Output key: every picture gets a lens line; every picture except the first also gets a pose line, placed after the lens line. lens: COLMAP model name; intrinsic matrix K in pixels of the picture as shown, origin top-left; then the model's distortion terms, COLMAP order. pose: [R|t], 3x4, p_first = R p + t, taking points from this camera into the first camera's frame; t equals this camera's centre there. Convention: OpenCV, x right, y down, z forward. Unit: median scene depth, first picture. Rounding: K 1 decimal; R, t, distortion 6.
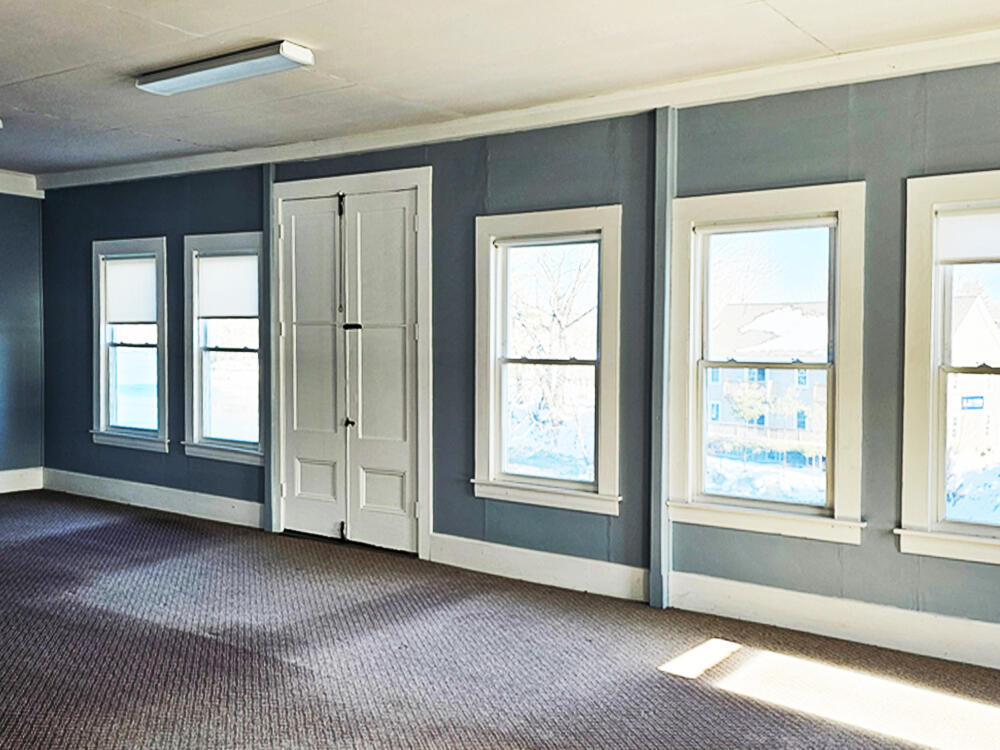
lens RADIAL K [[986.0, 0, 501.7], [0, 986.0, 377.6], [0, 0, 1]] dist [-0.065100, 0.000000]
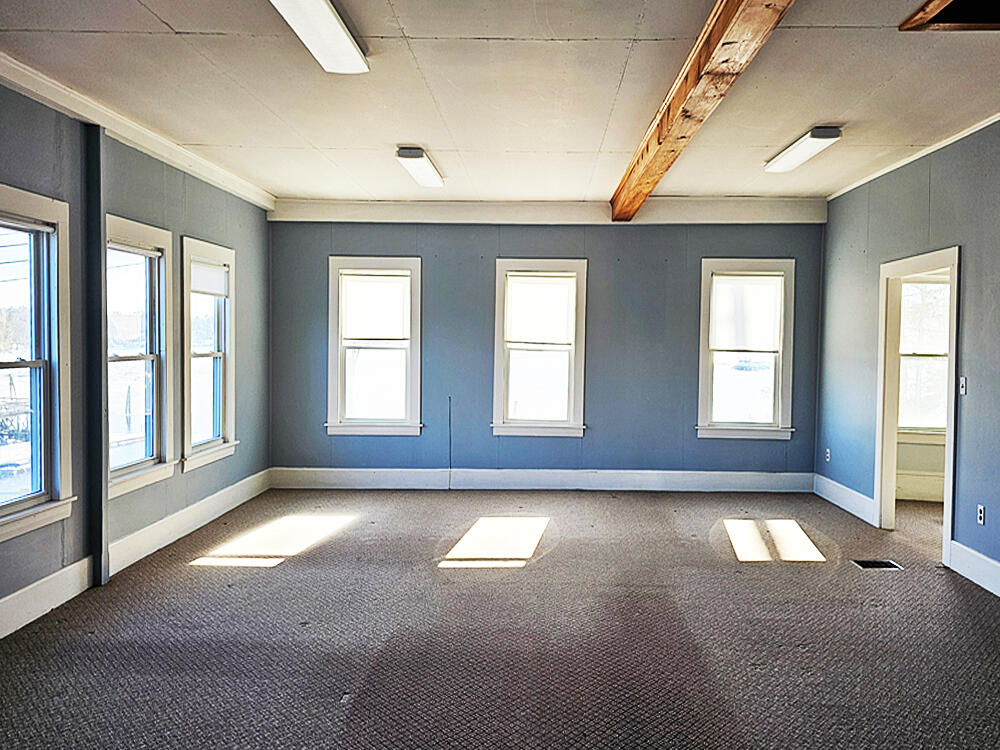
lens RADIAL K [[810.5, 0, 500.9], [0, 810.5, 374.7], [0, 0, 1]] dist [0.000849, -0.008296]
pose [[-0.551508, -0.042640, 0.833079, -0.634457], [0.031693, 0.996901, 0.072006, -0.037596], [-0.833567, 0.066115, -0.548447, 0.857145]]
